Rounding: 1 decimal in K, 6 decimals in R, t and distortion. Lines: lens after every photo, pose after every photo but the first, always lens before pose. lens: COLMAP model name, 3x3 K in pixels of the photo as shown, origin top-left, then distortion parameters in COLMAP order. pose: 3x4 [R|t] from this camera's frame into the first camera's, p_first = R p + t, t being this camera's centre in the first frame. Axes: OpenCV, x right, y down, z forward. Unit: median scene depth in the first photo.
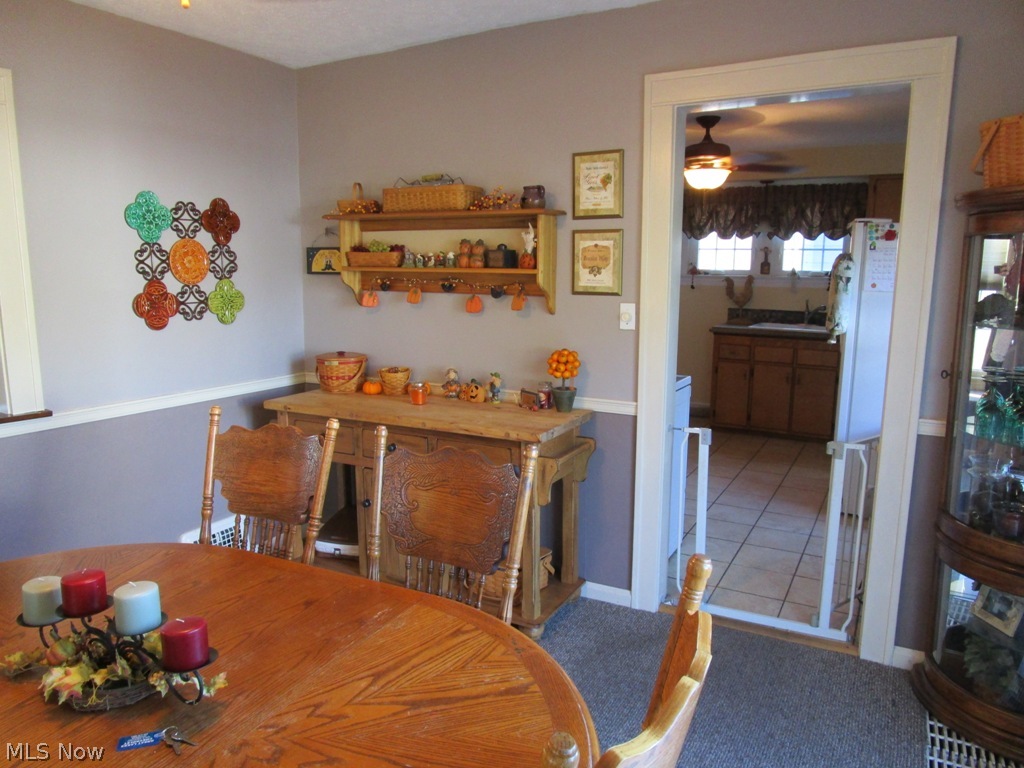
lens RADIAL K [[739.5, 0, 512.0], [0, 739.5, 384.0], [0, 0, 1]] dist [-0.005467, 0.004254]
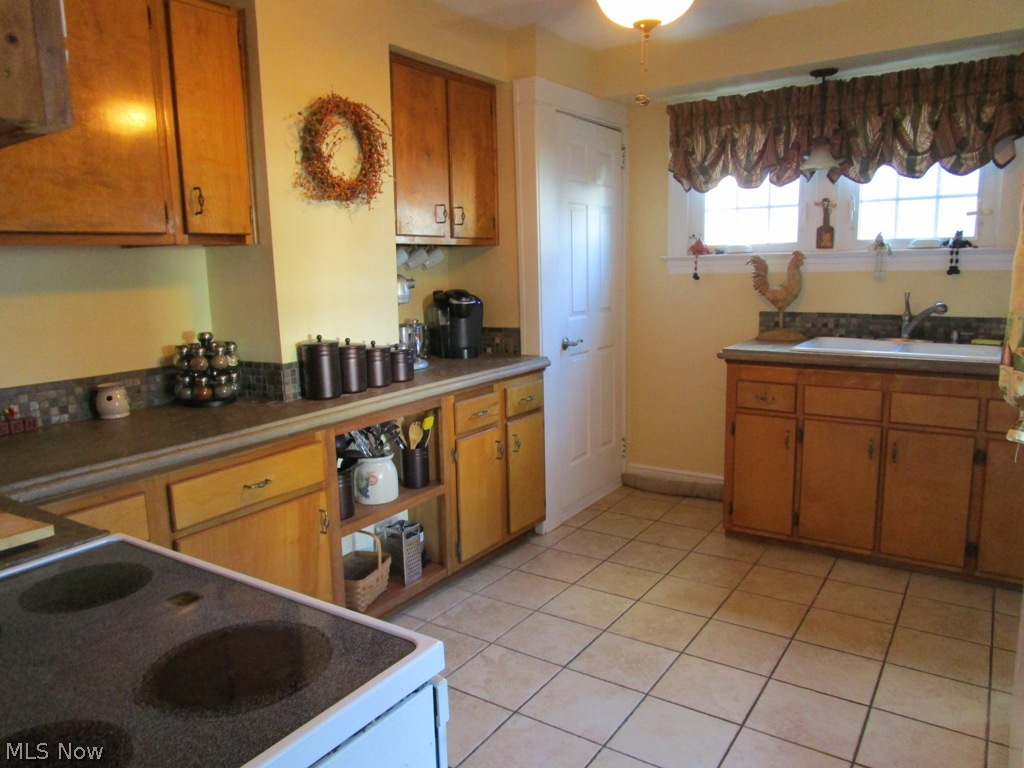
lens RADIAL K [[739.5, 0, 512.0], [0, 739.5, 384.0], [0, 0, 1]] dist [-0.005467, 0.004254]
pose [[0.994964, -0.019020, -0.098411, 0.168547], [0.019270, 0.999813, 0.001588, -0.055174], [0.098363, -0.003476, 0.995145, 0.445091]]
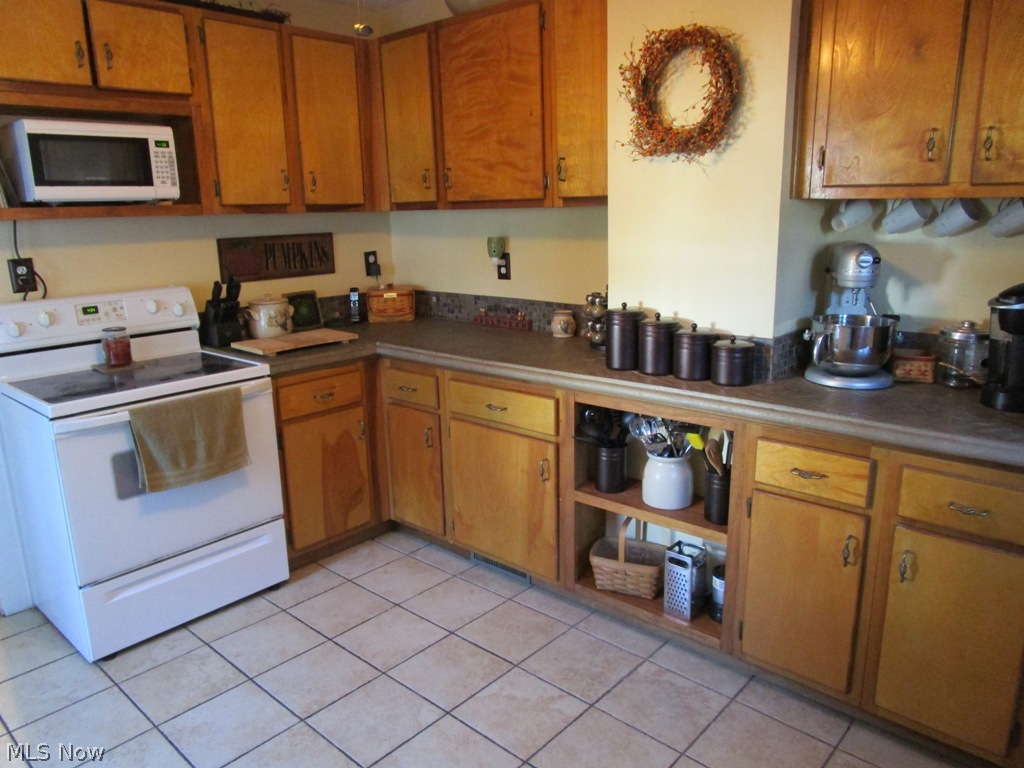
lens RADIAL K [[739.5, 0, 512.0], [0, 739.5, 384.0], [0, 0, 1]] dist [-0.005467, 0.004254]
pose [[-0.238474, 0.228301, -0.943933, 0.475881], [-0.134991, 0.954747, 0.265020, -0.158586], [0.961721, 0.190623, -0.196863, 0.972507]]
